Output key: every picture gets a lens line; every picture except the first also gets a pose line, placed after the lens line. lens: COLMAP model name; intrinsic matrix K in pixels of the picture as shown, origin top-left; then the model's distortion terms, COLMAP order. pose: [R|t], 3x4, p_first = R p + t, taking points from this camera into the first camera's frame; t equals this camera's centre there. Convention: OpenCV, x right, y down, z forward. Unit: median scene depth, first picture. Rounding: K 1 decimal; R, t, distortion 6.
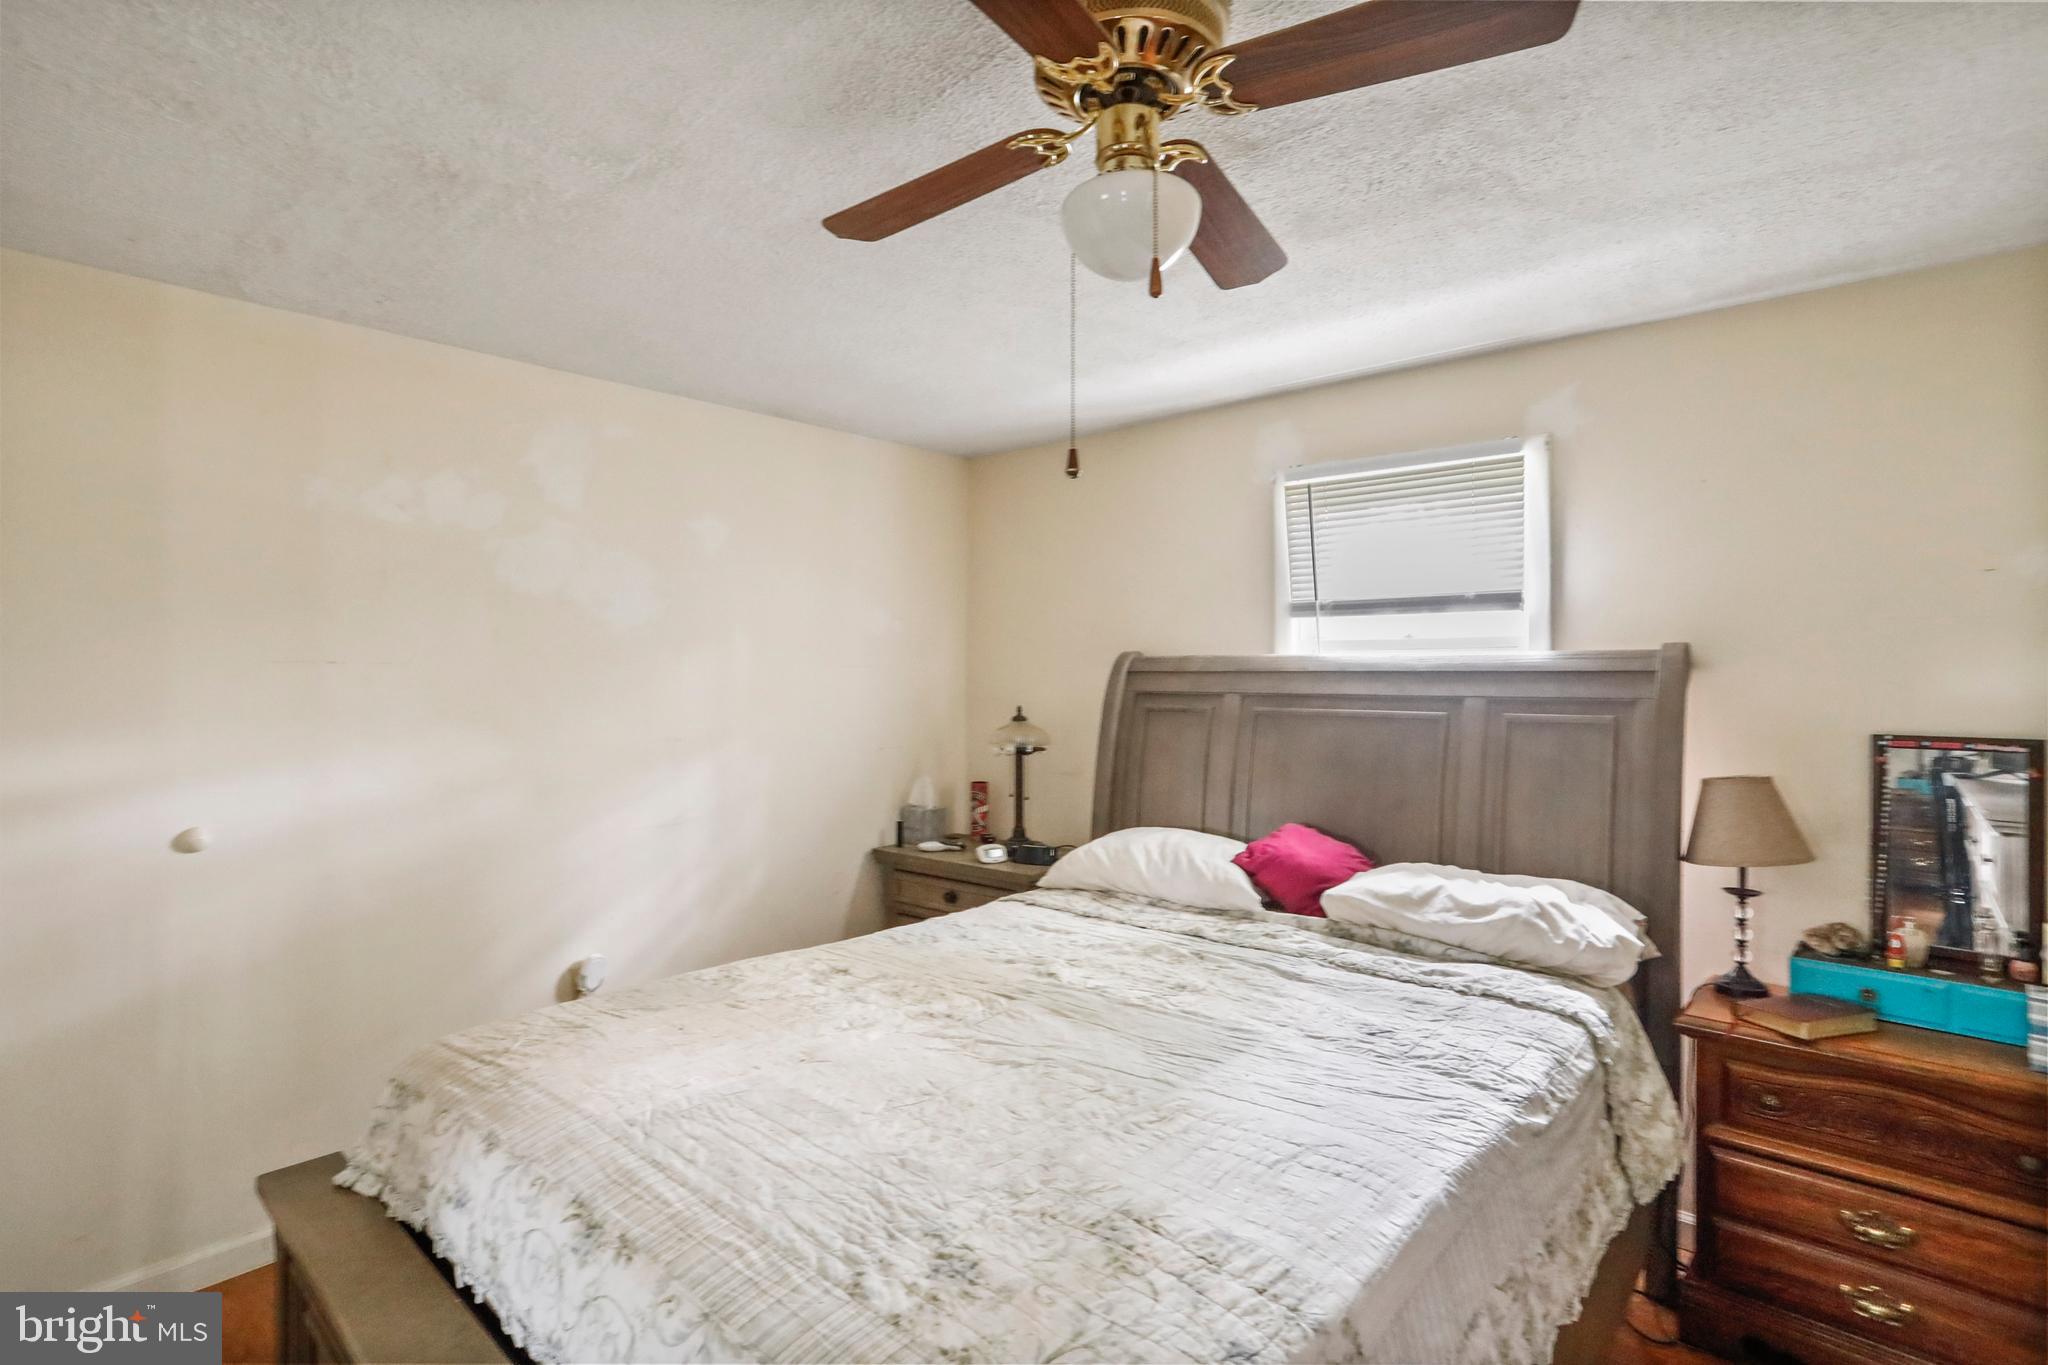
lens RADIAL K [[986.0, 0, 1019.2], [0, 986.0, 667.7], [0, 0, 1]] dist [-0.064298, 0.030391]
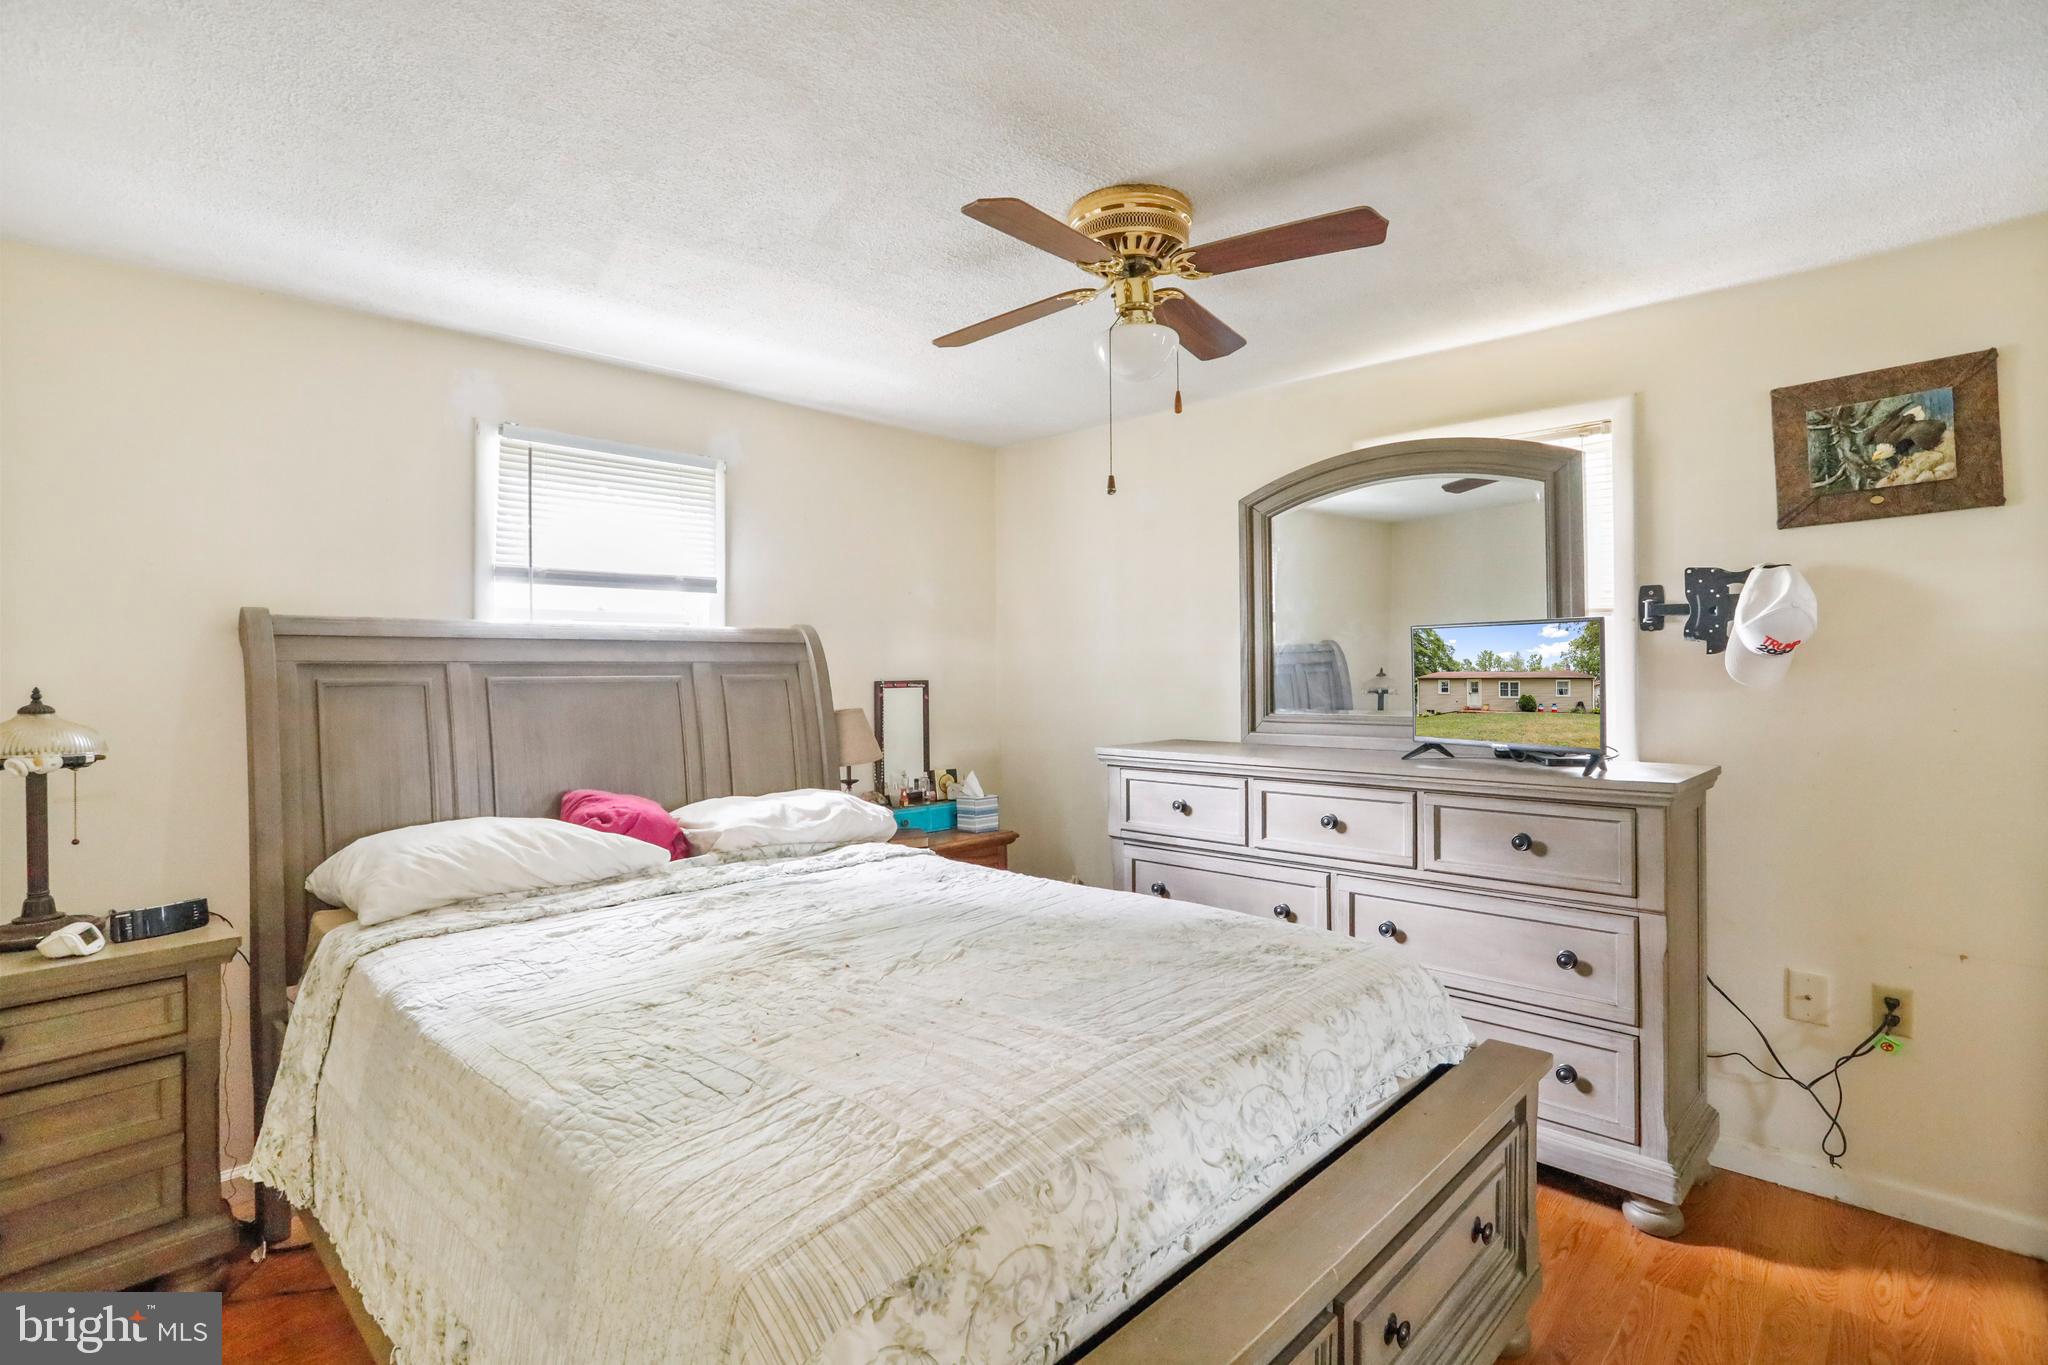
lens RADIAL K [[986.0, 0, 1019.2], [0, 986.0, 667.7], [0, 0, 1]] dist [-0.064298, 0.030391]
pose [[0.040917, -0.000708, 0.999162, -0.768982], [-0.000793, 0.999999, 0.000741, 0.036822], [-0.999162, -0.000823, 0.040917, 0.564987]]
